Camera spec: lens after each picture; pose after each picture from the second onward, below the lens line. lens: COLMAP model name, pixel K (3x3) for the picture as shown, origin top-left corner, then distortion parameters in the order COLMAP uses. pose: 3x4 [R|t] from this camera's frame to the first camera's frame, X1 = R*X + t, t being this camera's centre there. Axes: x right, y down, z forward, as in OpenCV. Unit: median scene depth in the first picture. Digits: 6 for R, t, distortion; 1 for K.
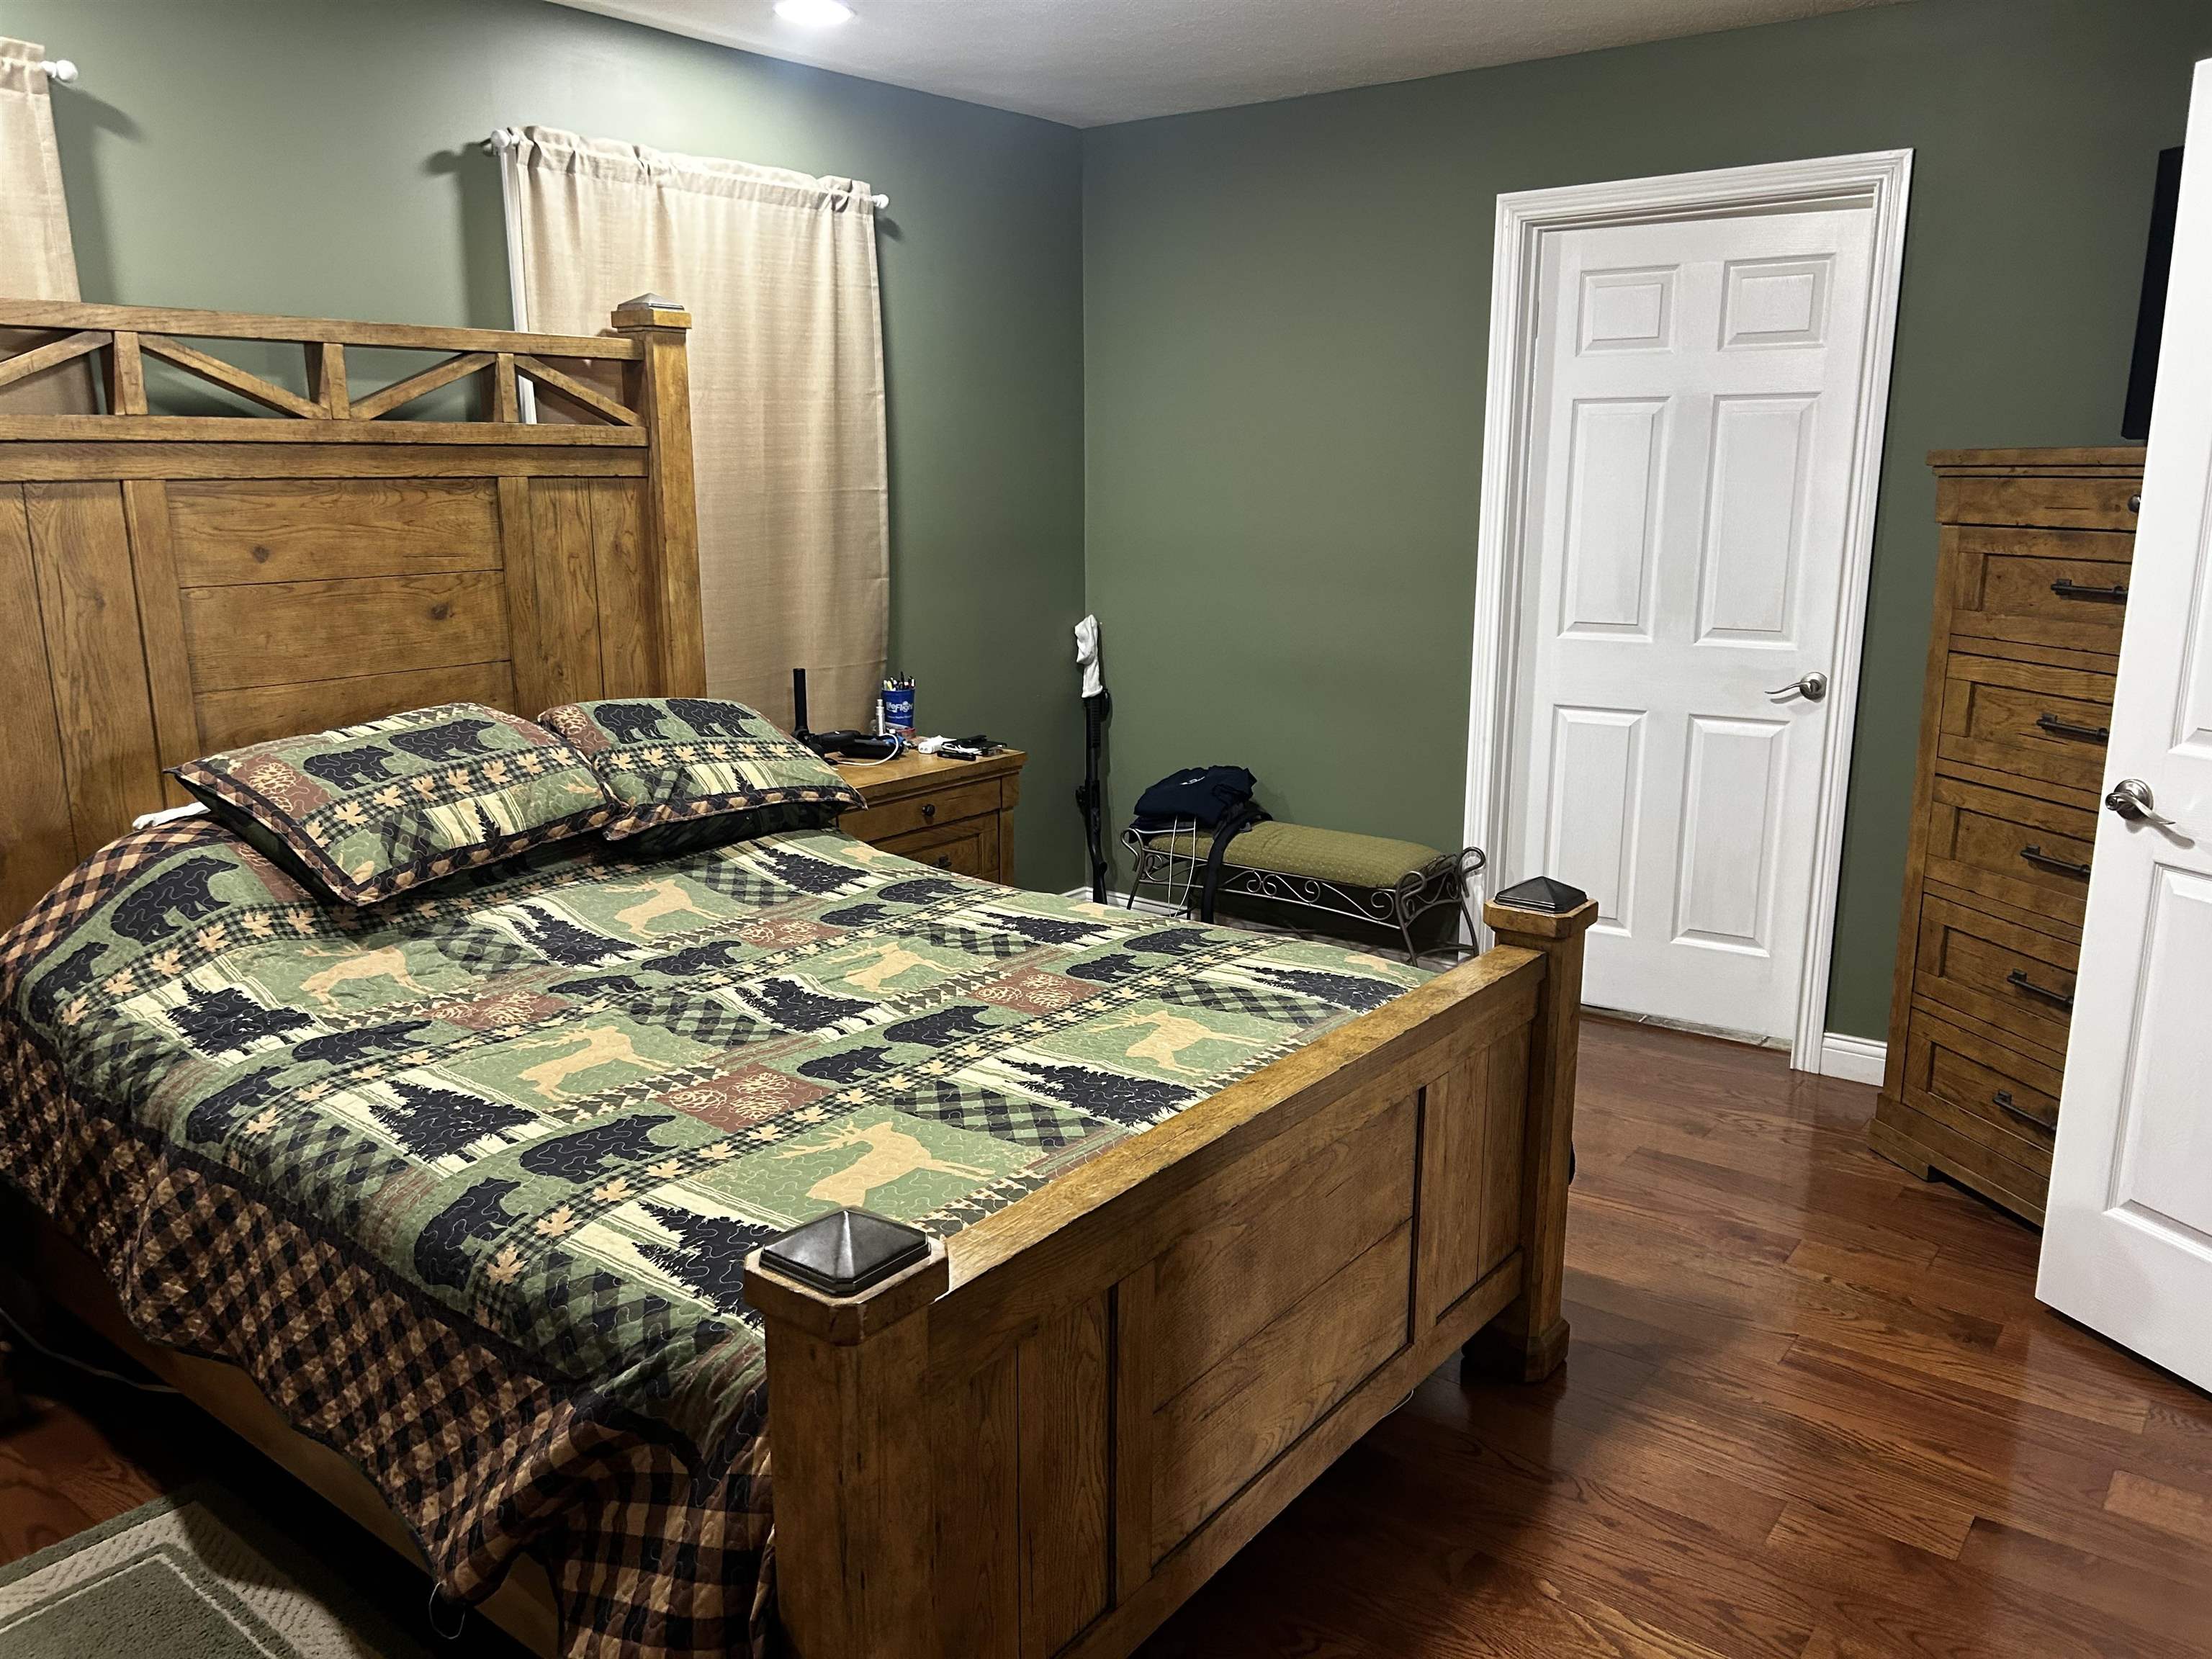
lens RADIAL K [[1660.4, 0, 1101.3], [0, 1660.4, 838.1], [0, 0, 1]] dist [0.063466, -0.068133]
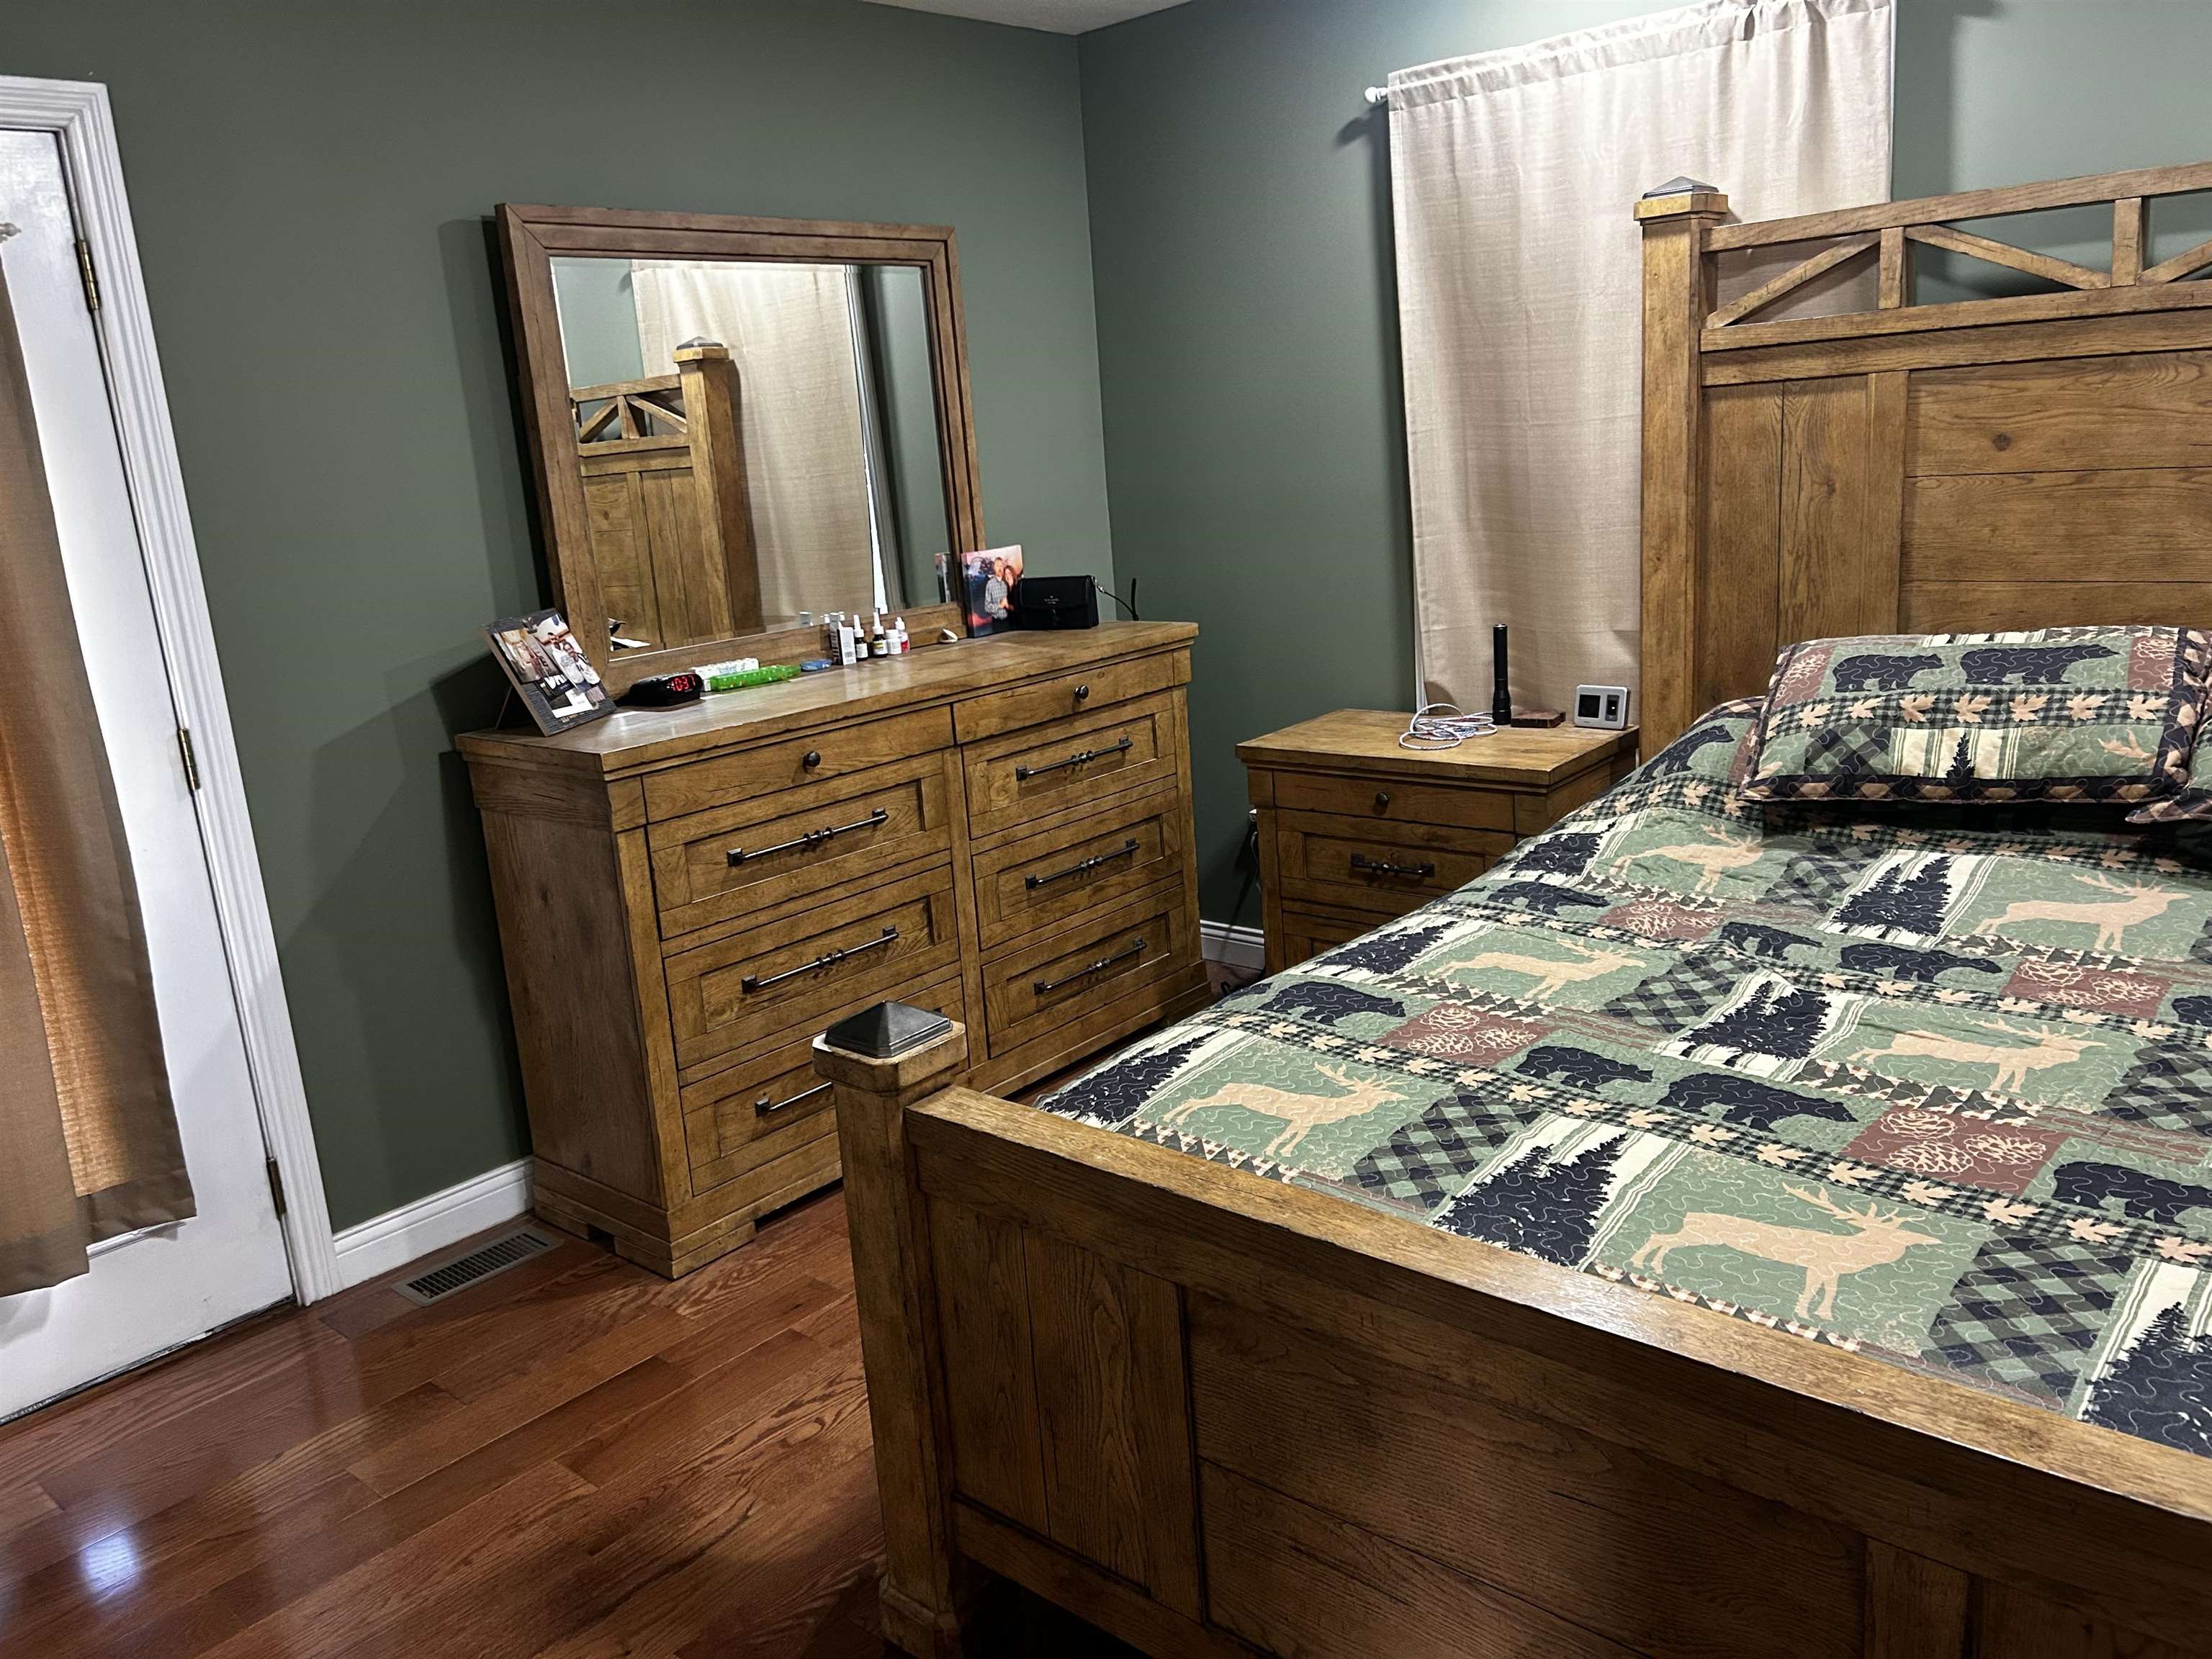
lens RADIAL K [[1660.4, 0, 1093.5], [0, 1660.4, 826.8], [0, 0, 1]] dist [0.063466, -0.068133]
pose [[-0.069242, 0.244977, -0.967053, 0.547853], [-0.145854, 0.956477, 0.252741, -0.136339], [0.986880, 0.158549, -0.030498, 0.598410]]
